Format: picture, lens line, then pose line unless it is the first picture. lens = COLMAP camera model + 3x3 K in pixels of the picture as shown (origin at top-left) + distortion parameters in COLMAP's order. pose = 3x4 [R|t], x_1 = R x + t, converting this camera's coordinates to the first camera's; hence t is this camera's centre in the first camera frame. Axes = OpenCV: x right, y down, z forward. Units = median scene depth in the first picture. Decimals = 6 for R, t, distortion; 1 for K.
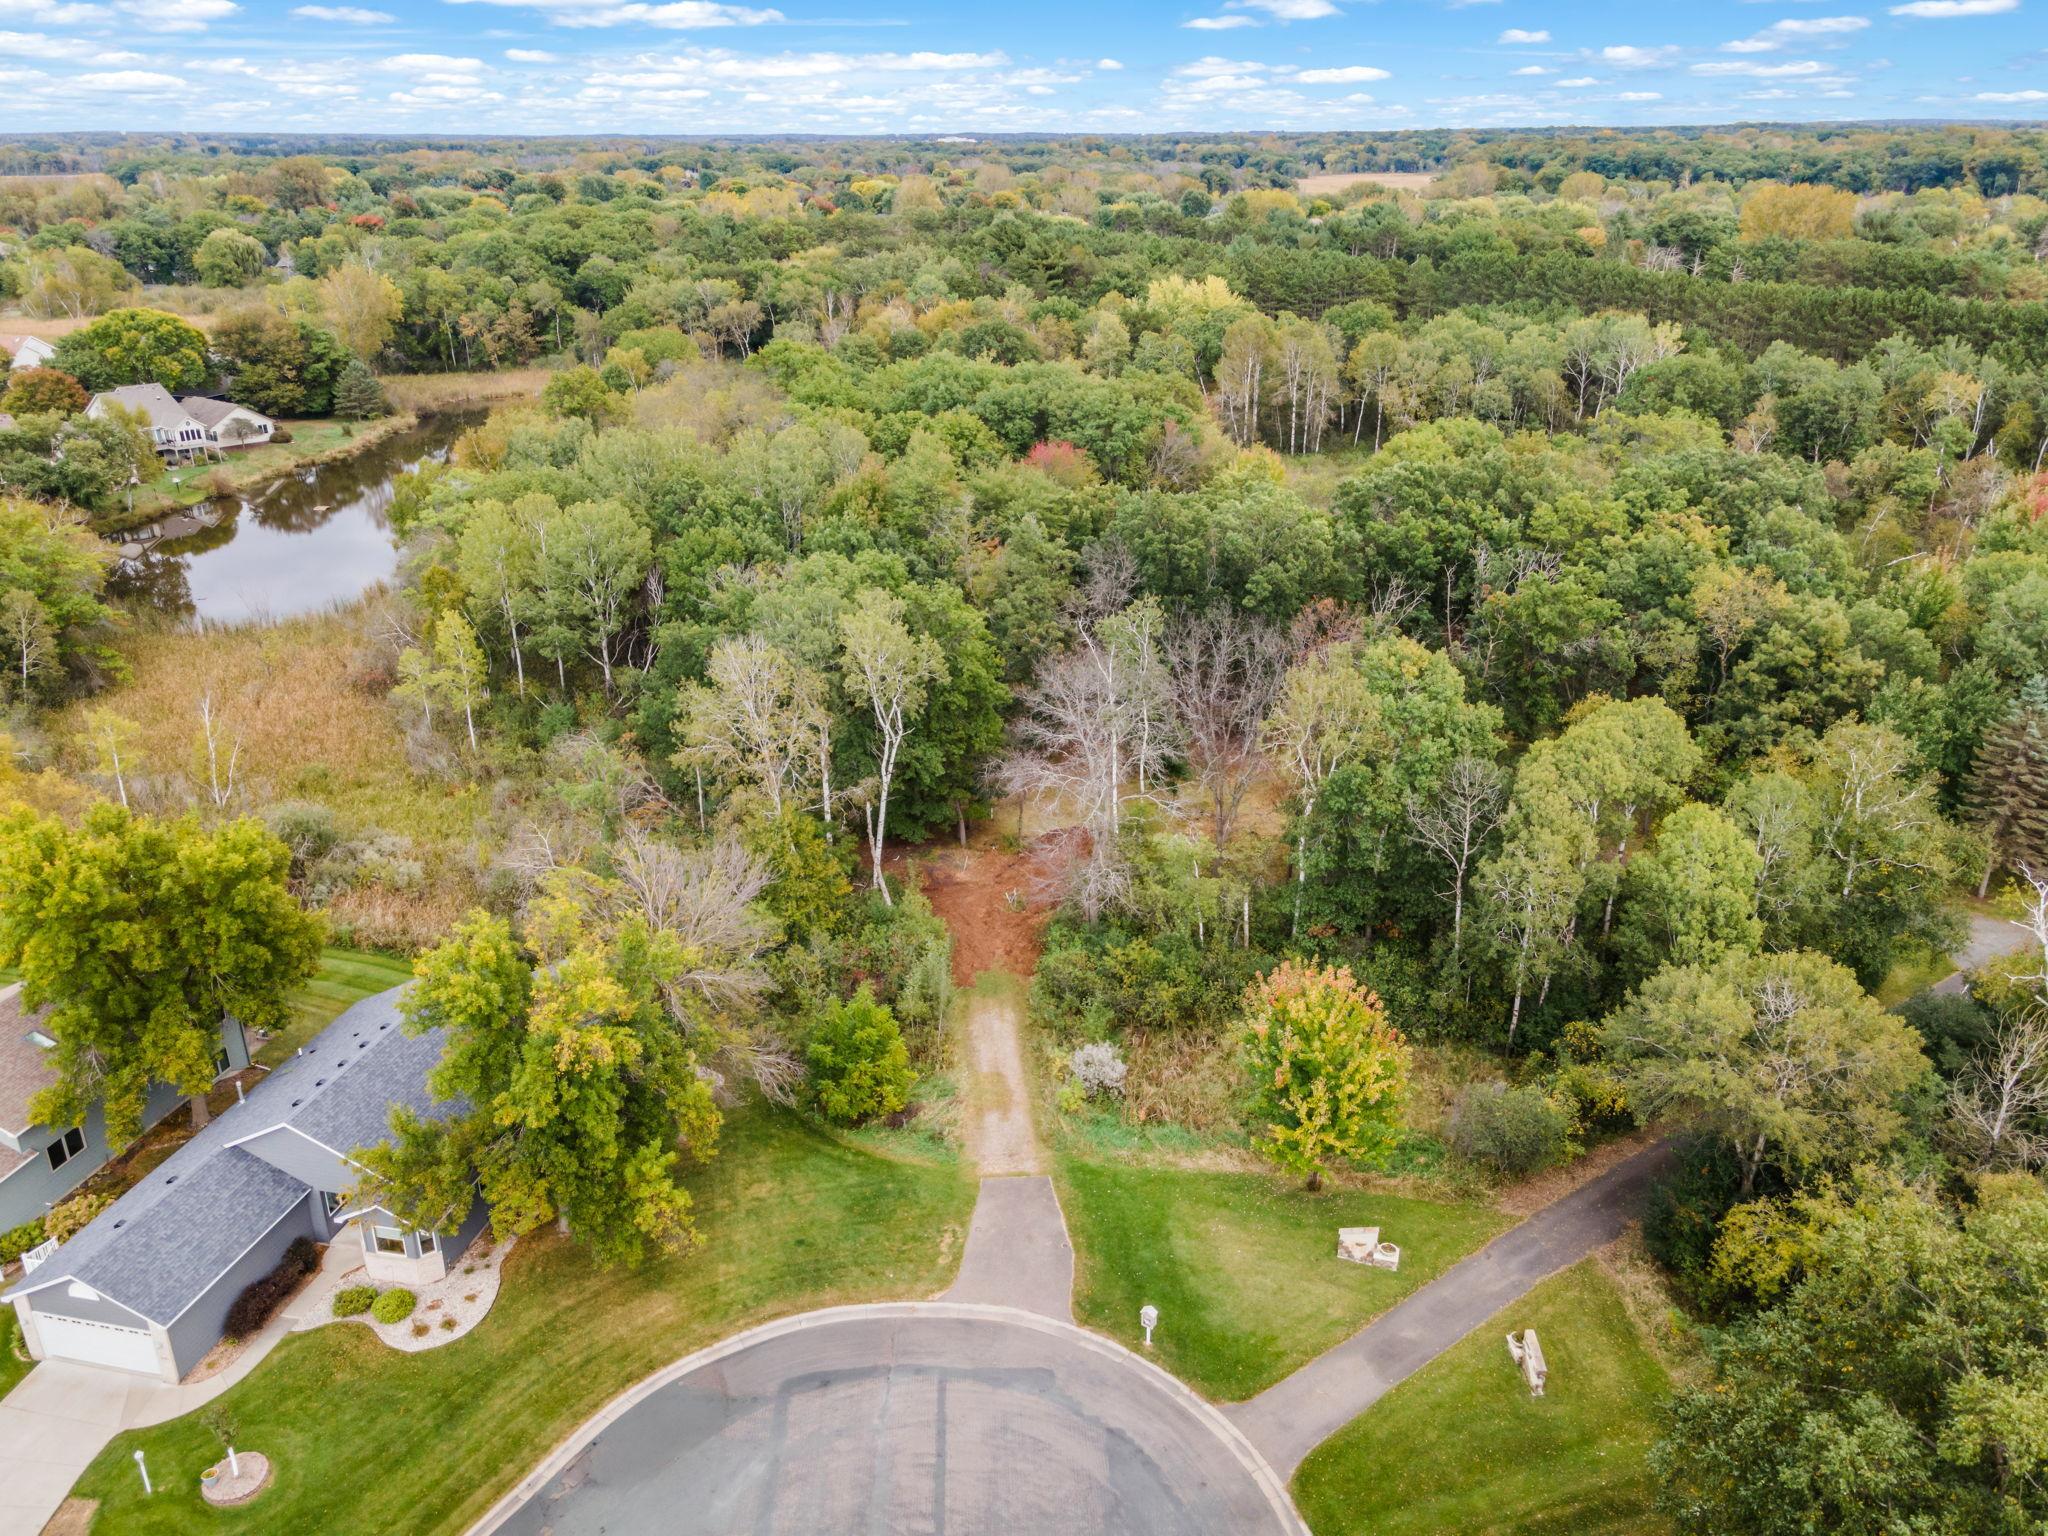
lens RADIAL K [[1532.7, 0, 1024.0], [0, 1532.7, 768.0], [0, 0, 1]] dist [-0.015390, 0.104741]
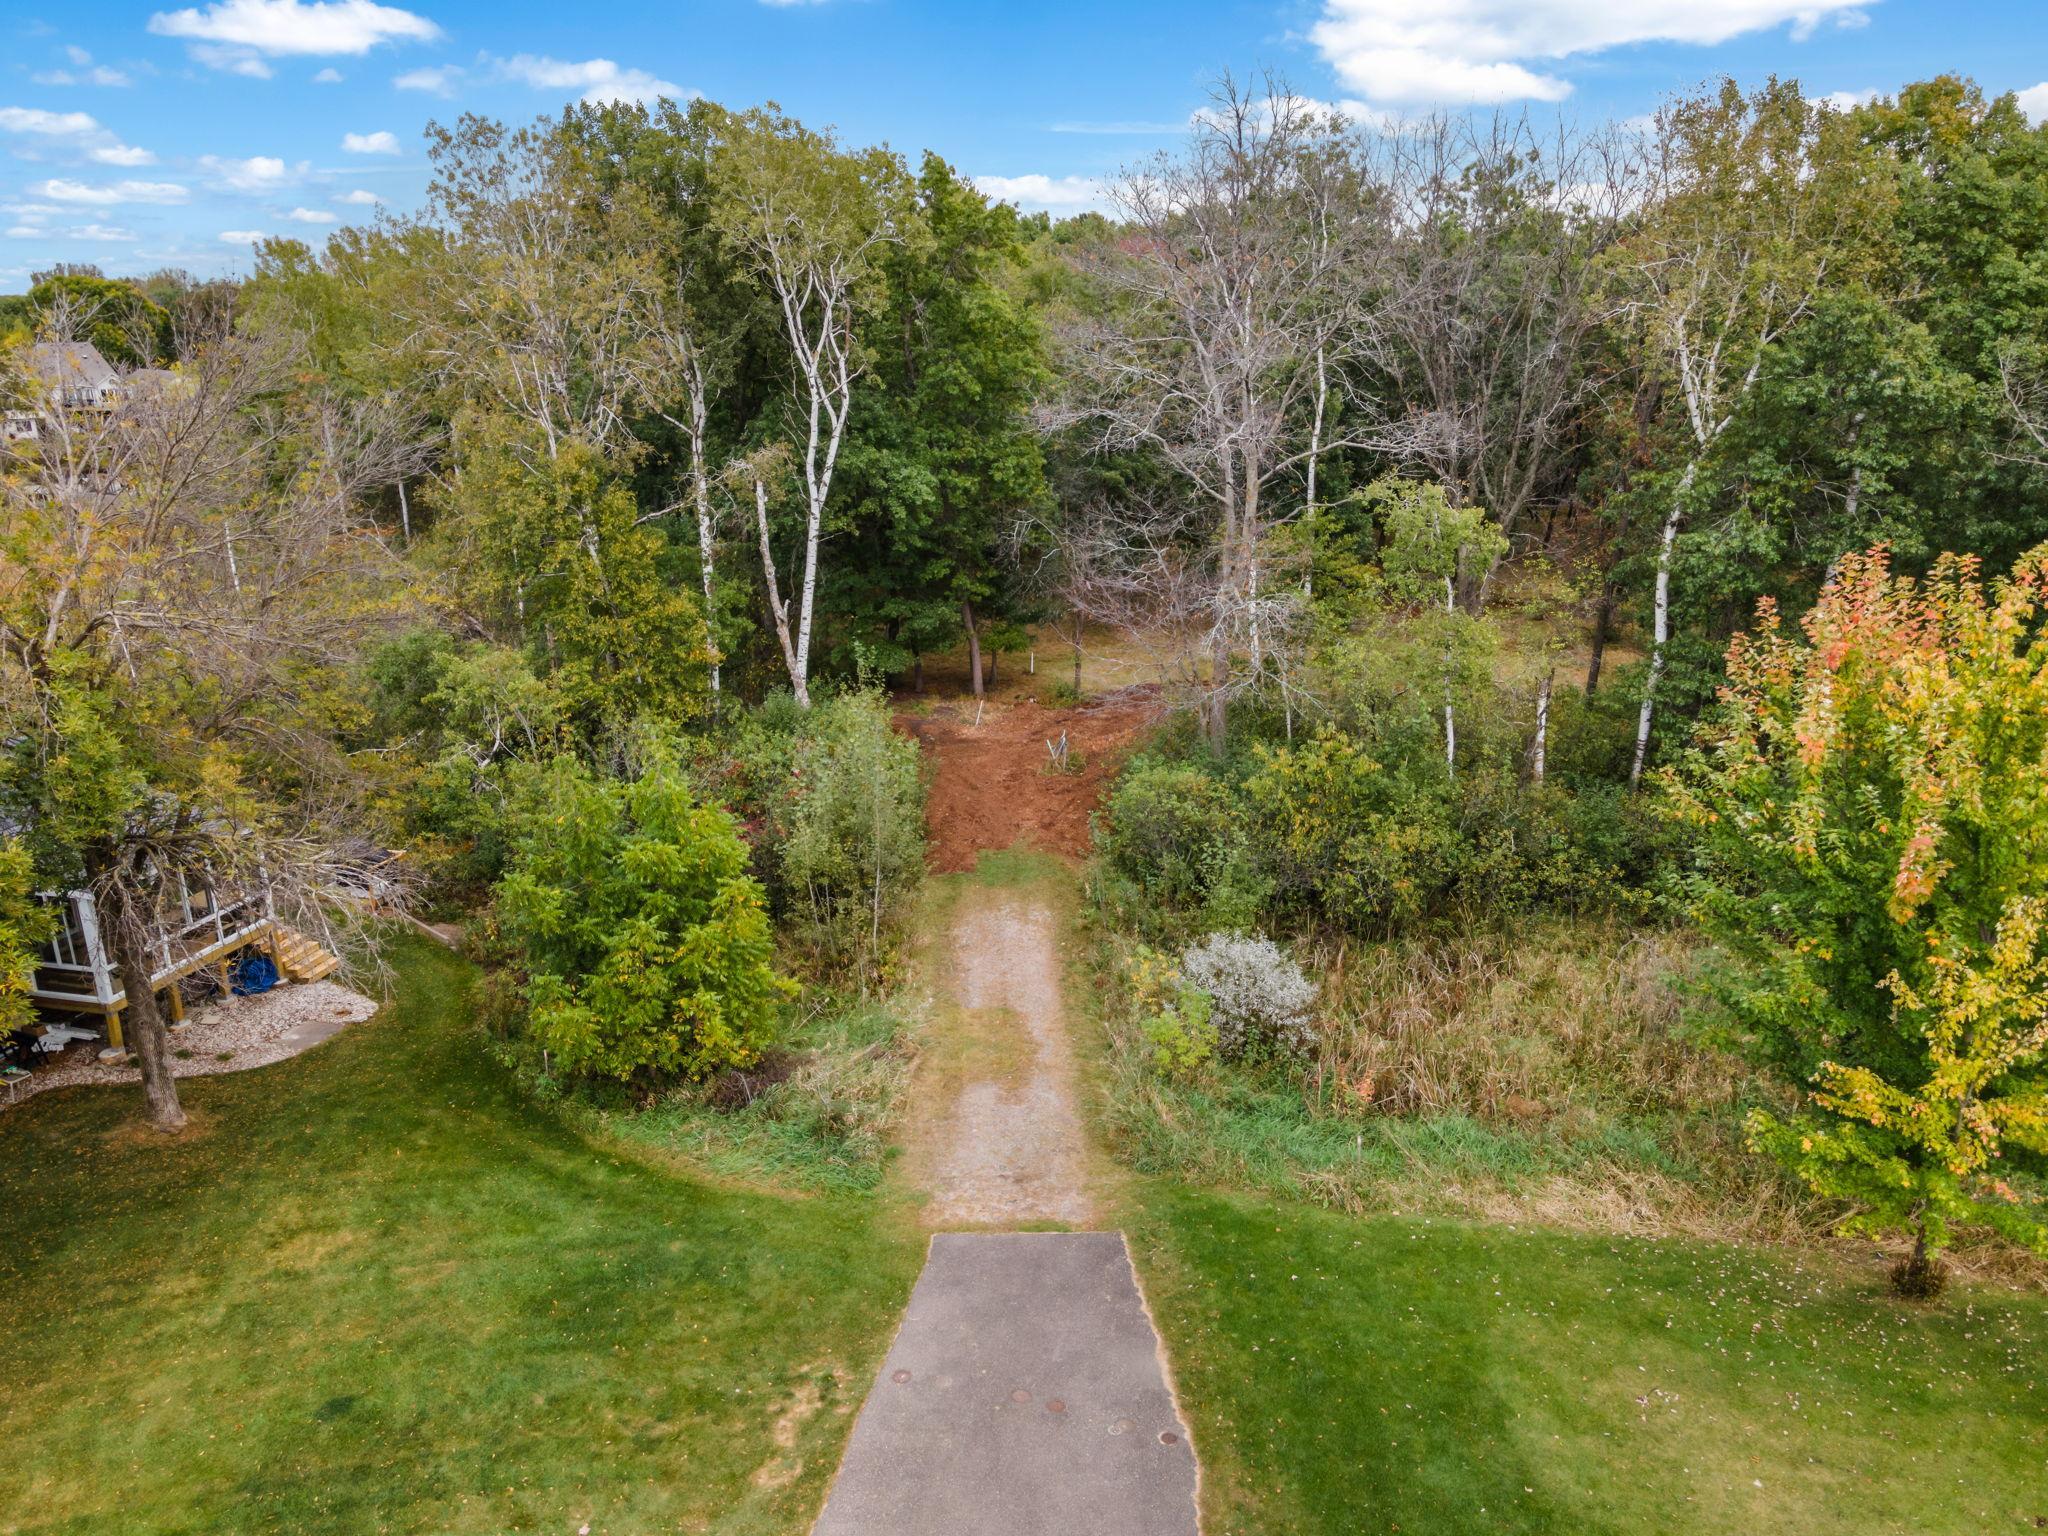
lens RADIAL K [[1545.1, 0, 1024.0], [0, 1545.1, 768.0], [0, 0, 1]] dist [0.012873, 0.055903]
pose [[0.998524, 0.007395, -0.053813, 0.009626], [-0.012692, 0.995028, -0.098779, 0.154544], [0.052815, 0.099316, 0.993653, 0.499208]]
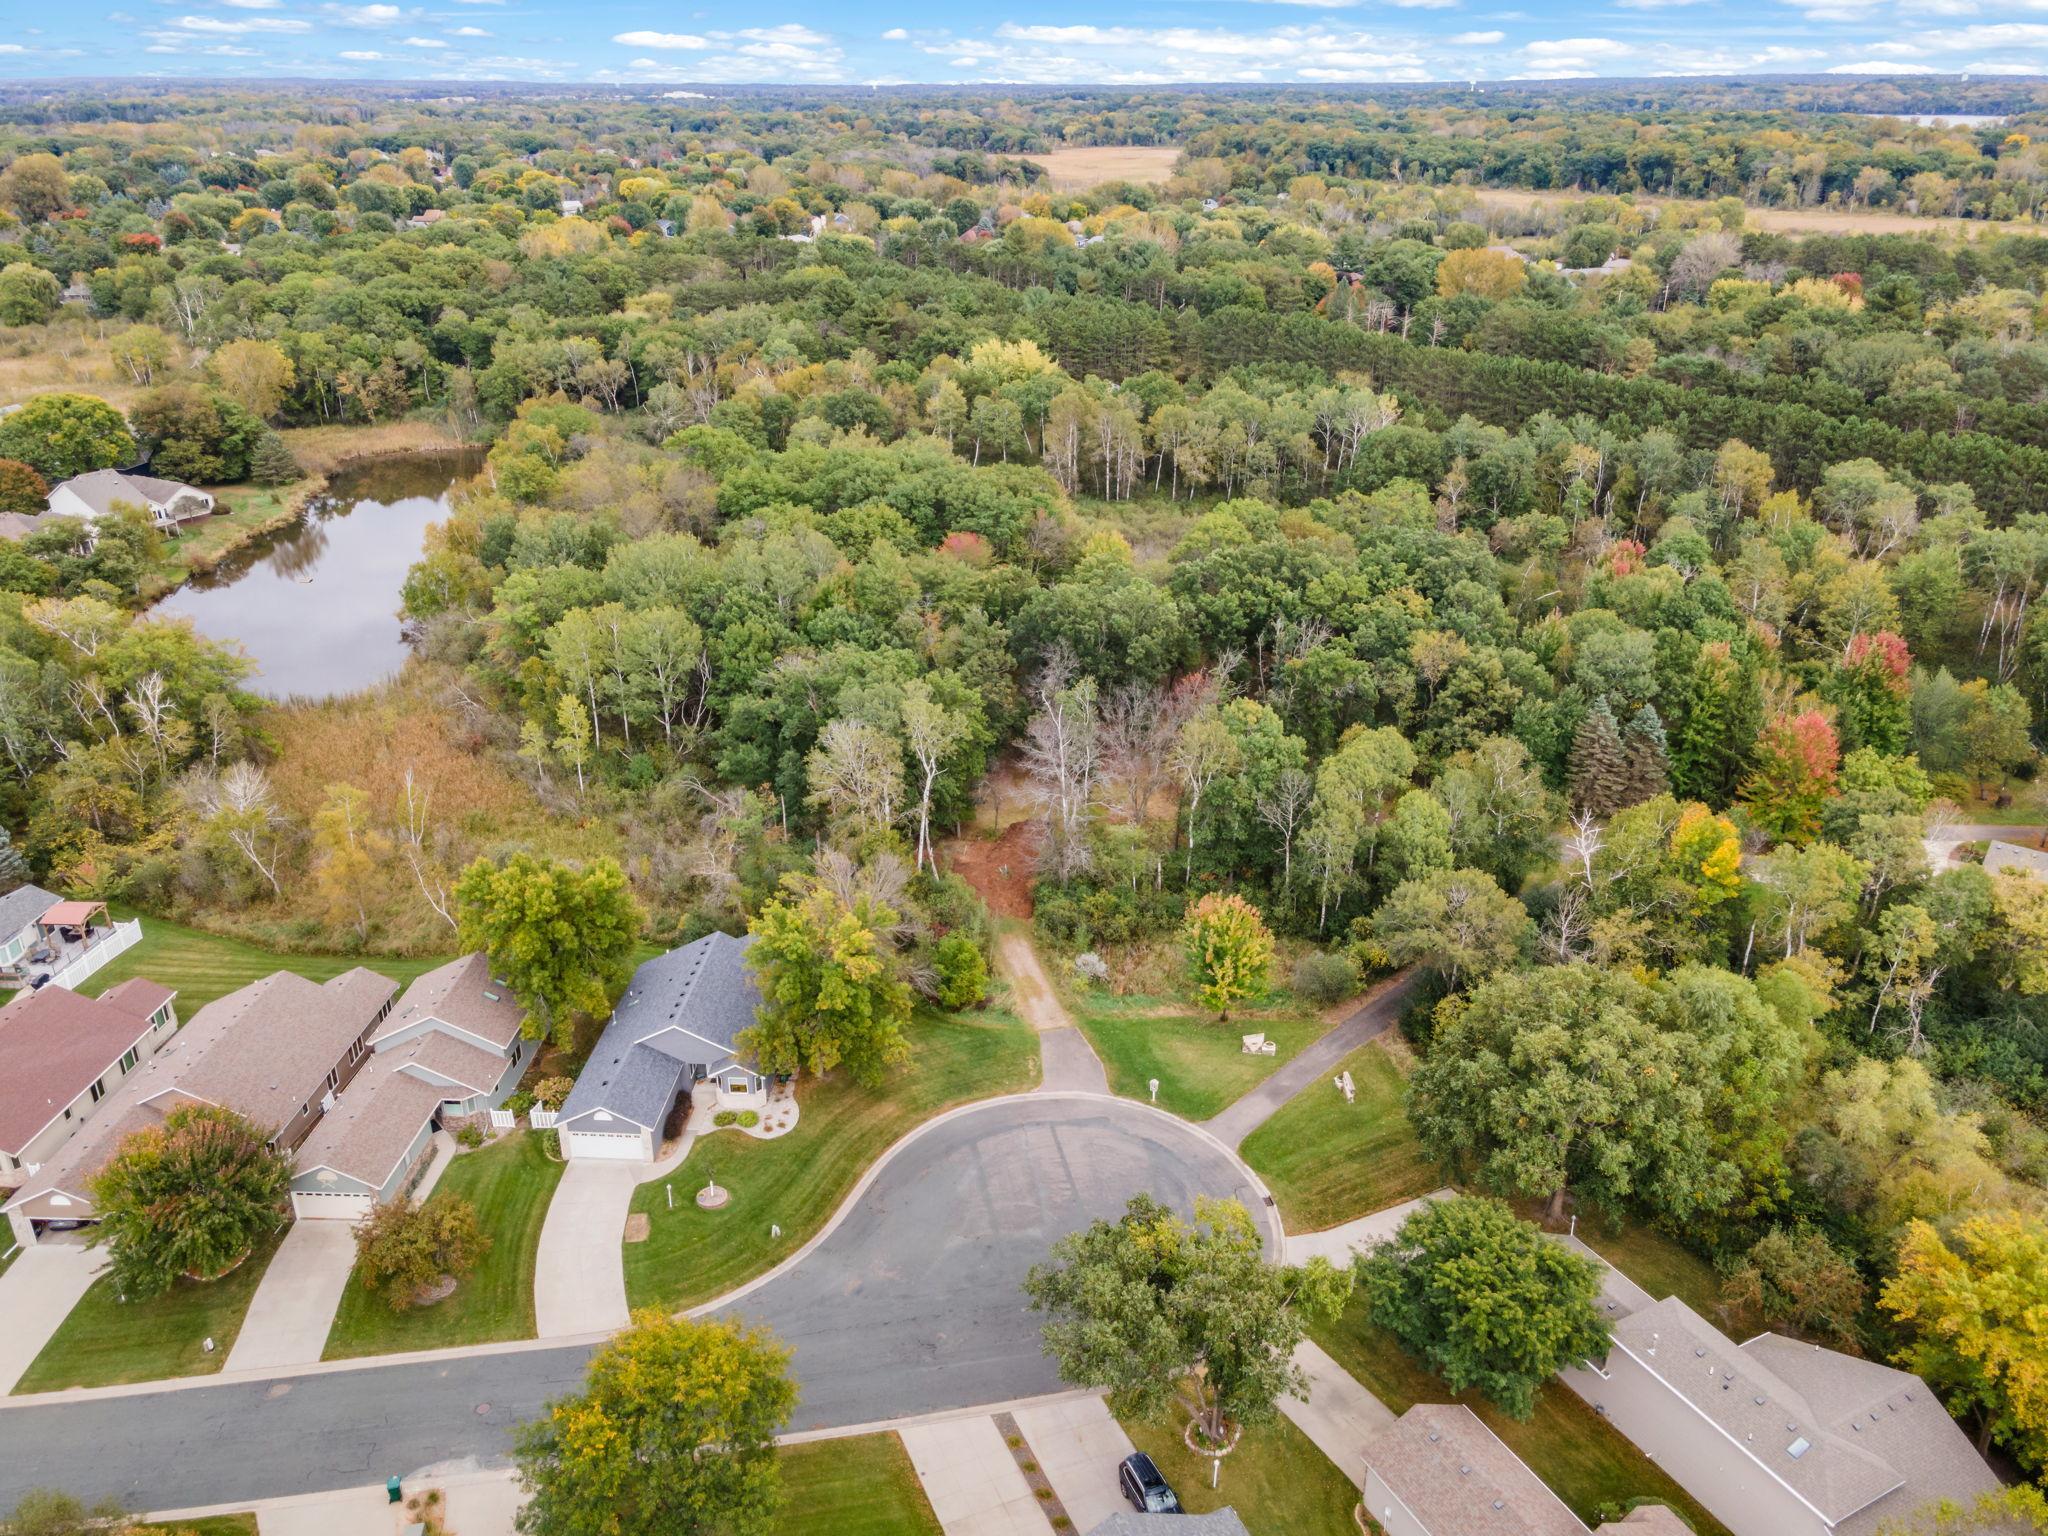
lens RADIAL K [[1545.1, 0, 1024.0], [0, 1545.1, 768.0], [0, 0, 1]] dist [0.012873, 0.055903]
pose [[0.986801, -0.062916, 0.149215, -0.229594], [0.059066, 0.997800, 0.030095, -0.069239], [-0.150781, -0.020884, 0.988347, -0.585142]]
